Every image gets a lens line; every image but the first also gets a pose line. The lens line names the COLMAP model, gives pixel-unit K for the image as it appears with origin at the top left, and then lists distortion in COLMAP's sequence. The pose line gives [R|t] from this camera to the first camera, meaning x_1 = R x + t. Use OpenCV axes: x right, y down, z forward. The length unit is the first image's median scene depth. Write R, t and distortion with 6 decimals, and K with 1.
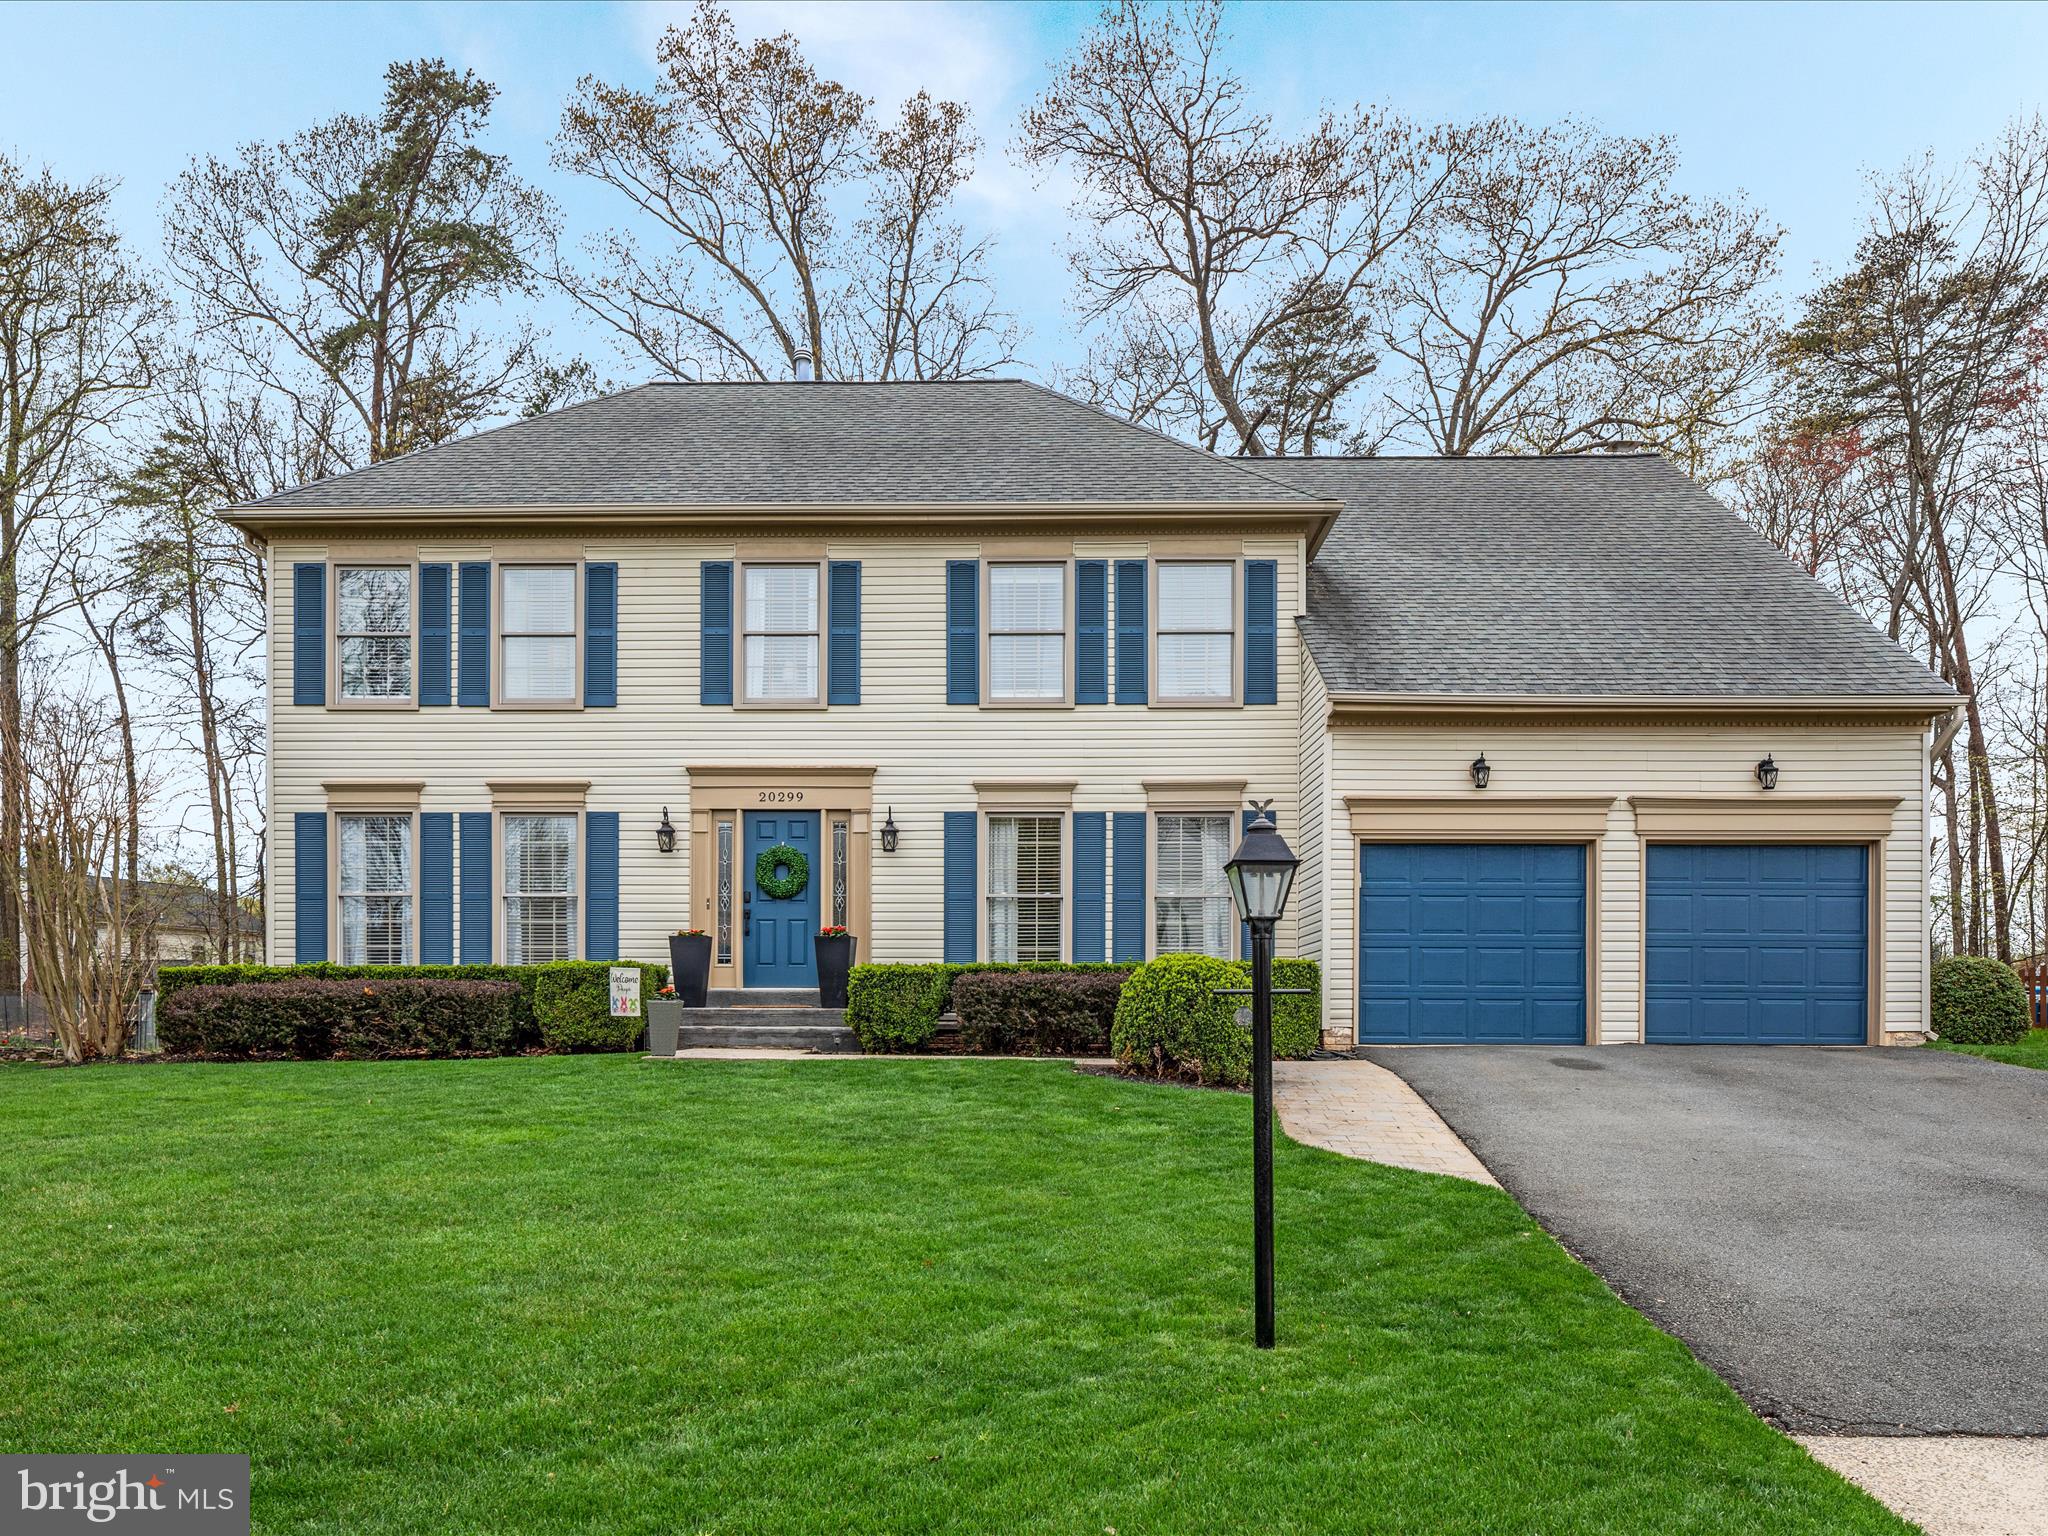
lens RADIAL K [[1096.0, 0, 1024.0], [0, 1096.0, 768.0], [0, 0, 1]] dist [0.001087, -0.000548]
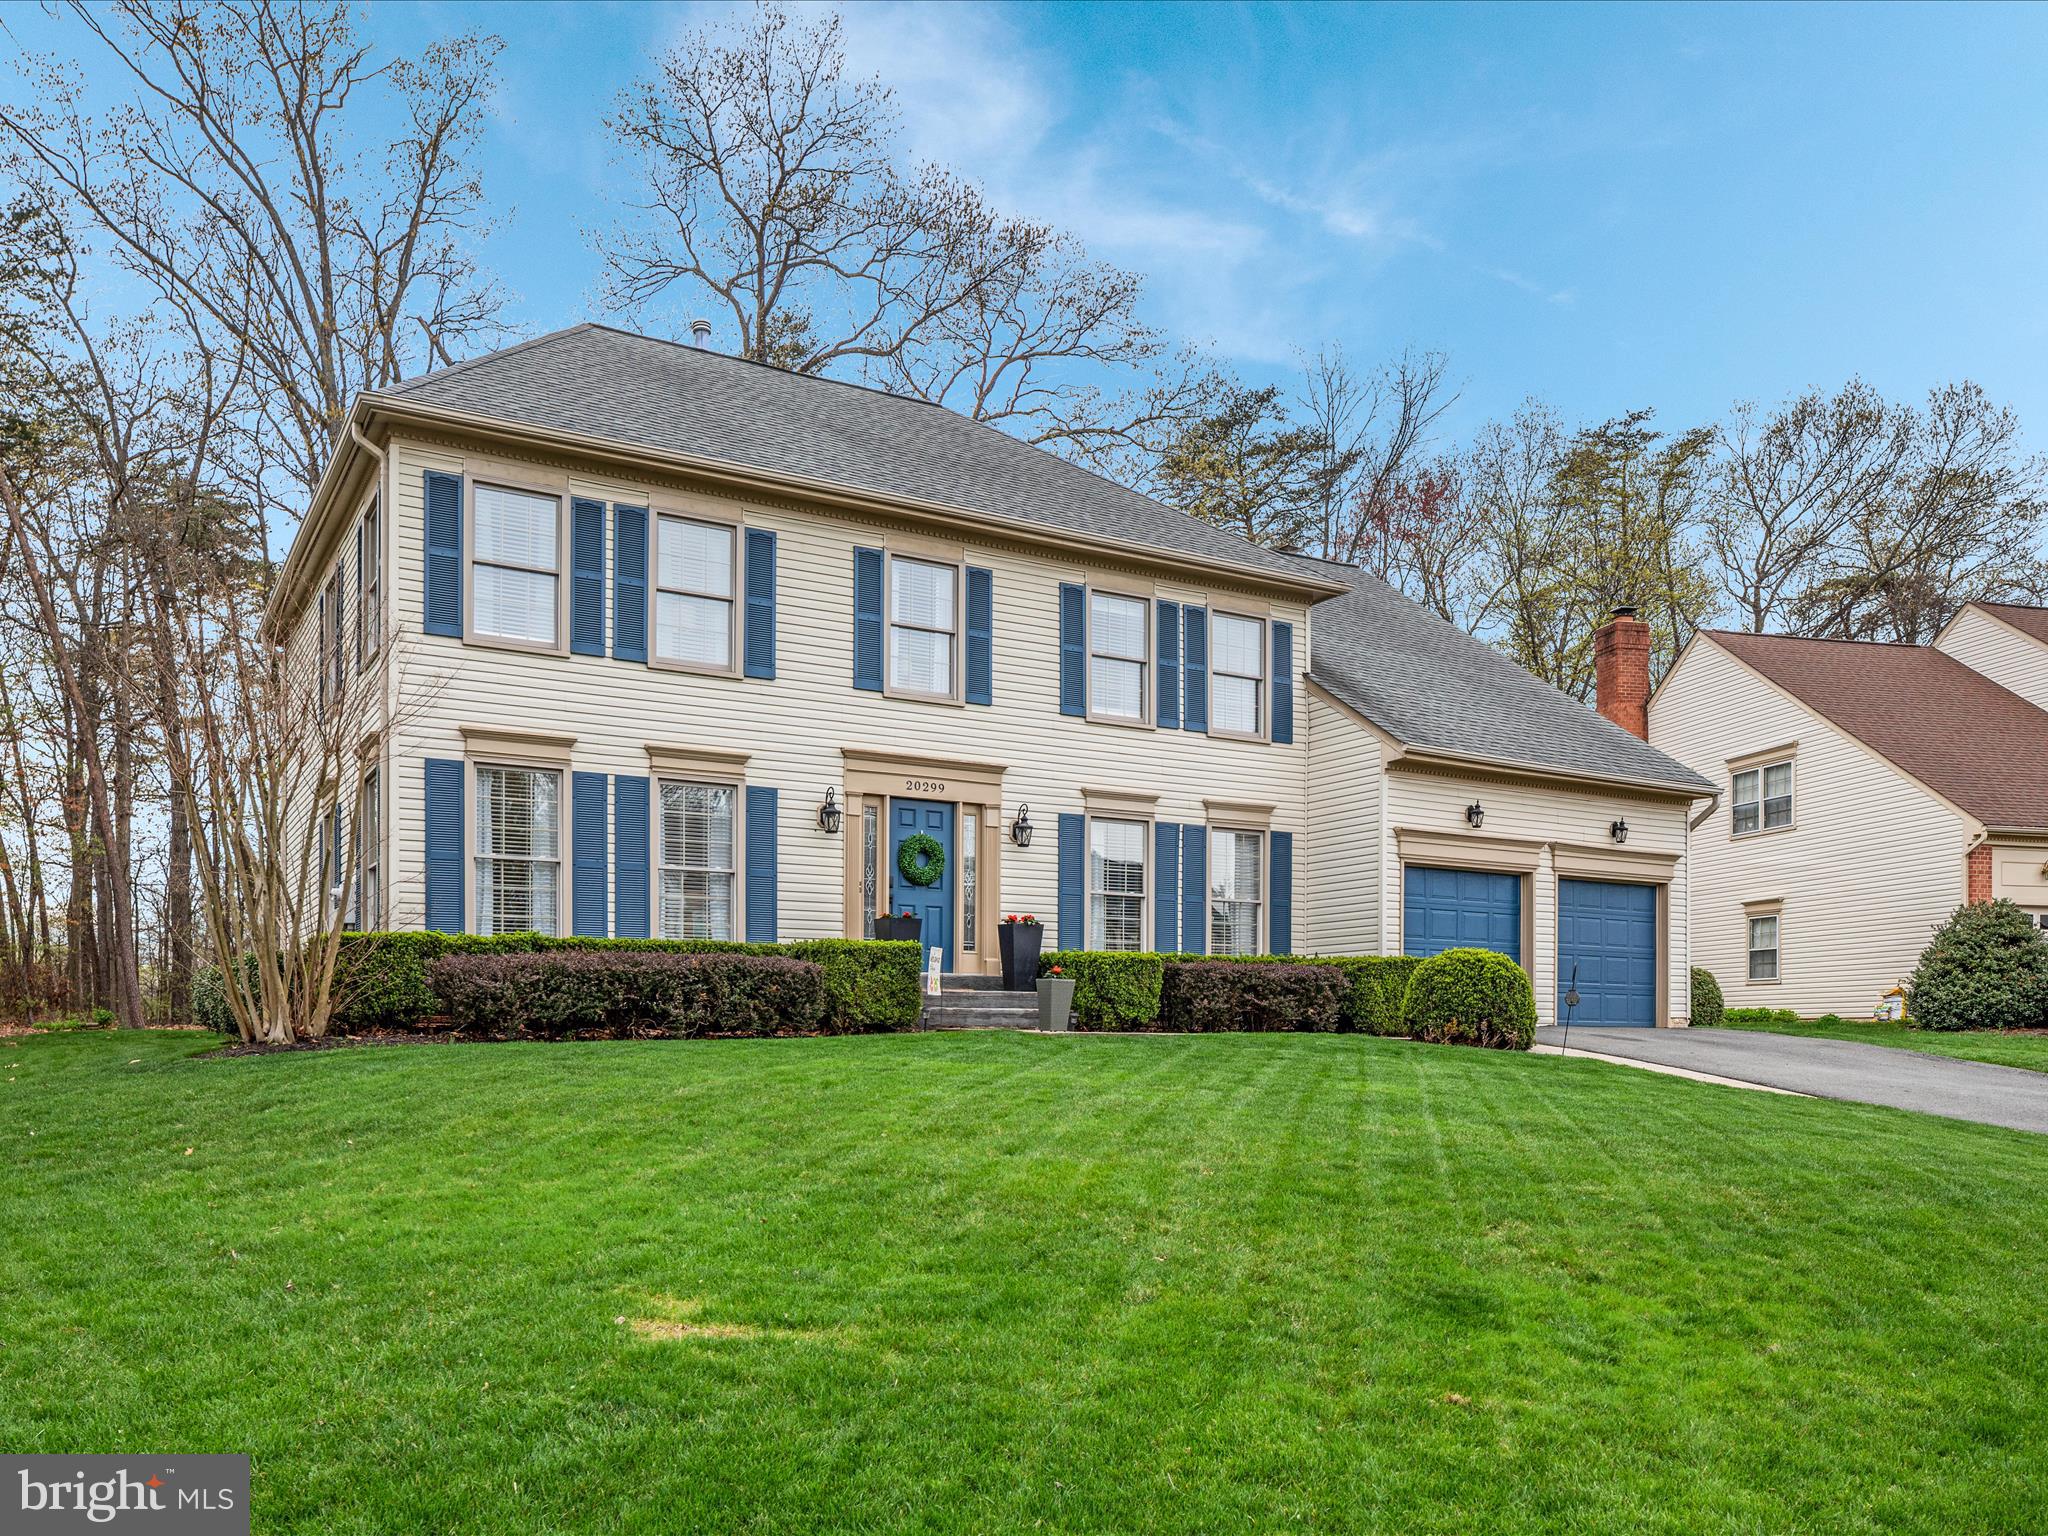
lens RADIAL K [[1104.6, 0, 1021.9], [0, 1104.6, 722.8], [0, 0, 1]] dist [-0.001681, -0.000356]
pose [[0.908692, 0.111583, 0.402279, -0.558980], [-0.103300, 0.993750, -0.042303, 0.000976], [-0.404485, -0.003115, 0.914539, 0.005460]]
